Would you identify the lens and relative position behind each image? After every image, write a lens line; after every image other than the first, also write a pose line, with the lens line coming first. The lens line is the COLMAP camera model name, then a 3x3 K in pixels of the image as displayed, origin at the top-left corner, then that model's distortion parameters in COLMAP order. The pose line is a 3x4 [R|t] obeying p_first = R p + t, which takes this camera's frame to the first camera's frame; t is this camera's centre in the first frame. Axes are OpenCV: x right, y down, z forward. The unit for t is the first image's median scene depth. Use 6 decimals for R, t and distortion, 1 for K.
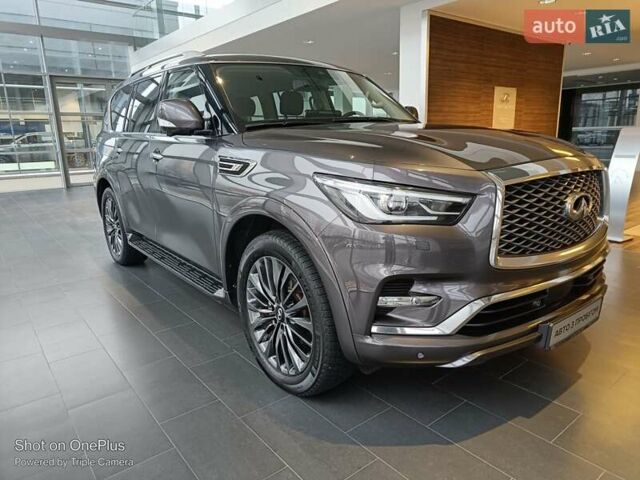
lens RADIAL K [[447.6, 0, 318.6], [0, 447.6, 235.9], [0, 0, 1]] dist [0.012493, 0.000878]
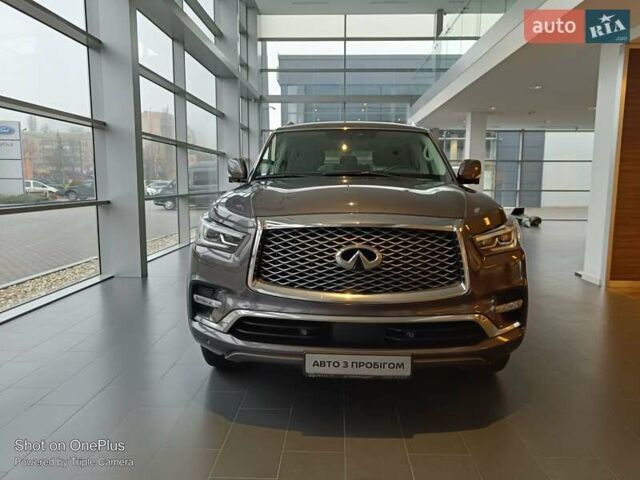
lens RADIAL K [[447.6, 0, 320.9], [0, 447.6, 239.8], [0, 0, 1]] dist [0.012493, 0.000878]
pose [[0.756646, 0.116426, -0.643376, 1.175036], [-0.169331, 0.985339, -0.020833, -0.068837], [0.631518, 0.124707, 0.765267, 0.091580]]
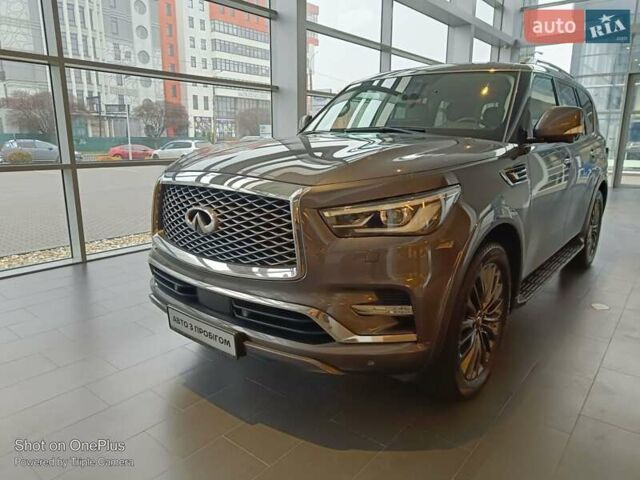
lens RADIAL K [[447.6, 0, 322.6], [0, 447.6, 237.8], [0, 0, 1]] dist [0.012493, 0.000878]
pose [[0.211762, 0.239664, -0.947480, 1.581144], [-0.226881, 0.955036, 0.190868, -0.280190], [0.950622, 0.174547, 0.256615, 0.980272]]
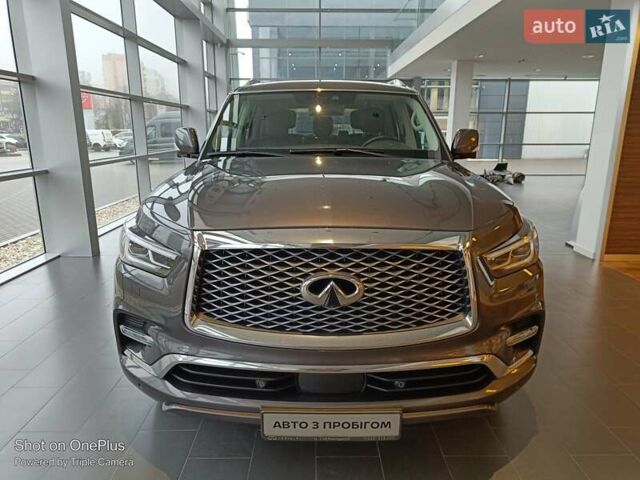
lens RADIAL K [[447.6, 0, 316.8], [0, 447.6, 244.4], [0, 0, 1]] dist [0.012493, 0.000878]
pose [[0.783148, 0.183636, -0.594102, 0.994185], [-0.160311, 0.982729, 0.092437, -0.211714], [0.600816, 0.022849, 0.799061, 0.322167]]
